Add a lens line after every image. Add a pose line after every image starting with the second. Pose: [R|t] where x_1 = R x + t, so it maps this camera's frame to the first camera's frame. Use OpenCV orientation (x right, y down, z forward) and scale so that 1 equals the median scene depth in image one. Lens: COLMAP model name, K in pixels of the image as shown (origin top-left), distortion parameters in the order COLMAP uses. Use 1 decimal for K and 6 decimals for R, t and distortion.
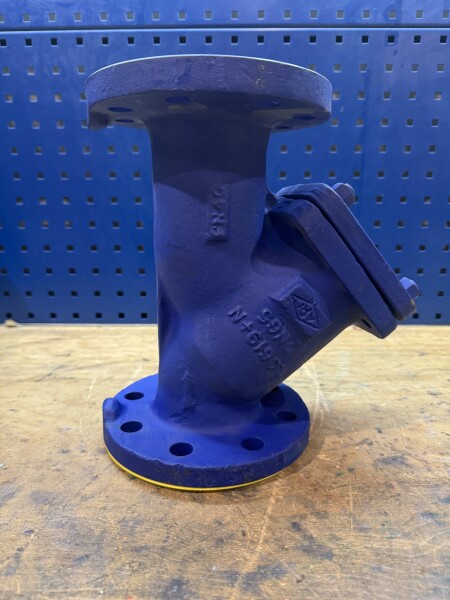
lens RADIAL K [[439.9, 0, 222.1], [0, 439.9, 300.4], [0, 0, 1]] dist [0.044012, -0.066230]
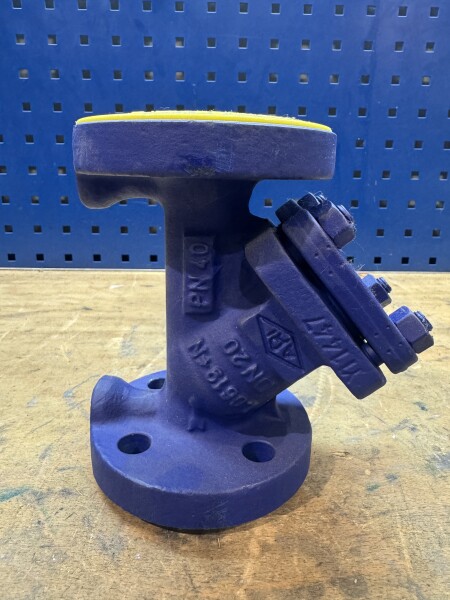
lens RADIAL K [[427.2, 0, 223.7], [0, 427.2, 278.4], [0, 0, 1]] dist [-0.018296, 0.010431]
pose [[0.999431, 0.007341, 0.032924, 0.056348], [-0.007959, 0.999794, 0.018665, 0.120959], [-0.032780, -0.018916, 0.999284, 0.485530]]
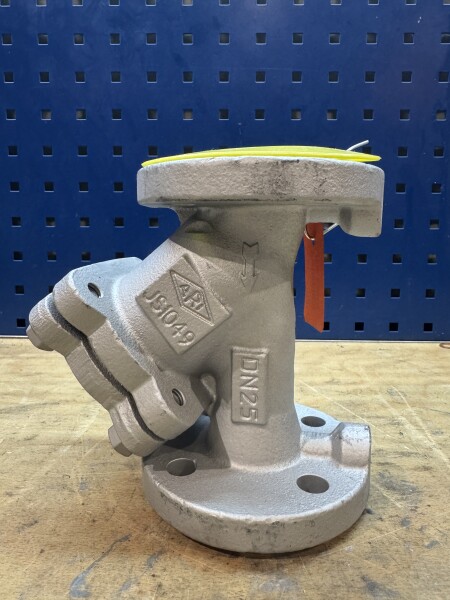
lens RADIAL K [[427.2, 0, 222.0], [0, 427.2, 273.4], [0, 0, 1]] dist [-0.018296, 0.010431]
pose [[0.999888, 0.008551, -0.012290, -0.042228], [-0.009845, 0.993951, -0.109379, 0.059221], [0.011280, 0.109487, 0.993924, 0.775732]]
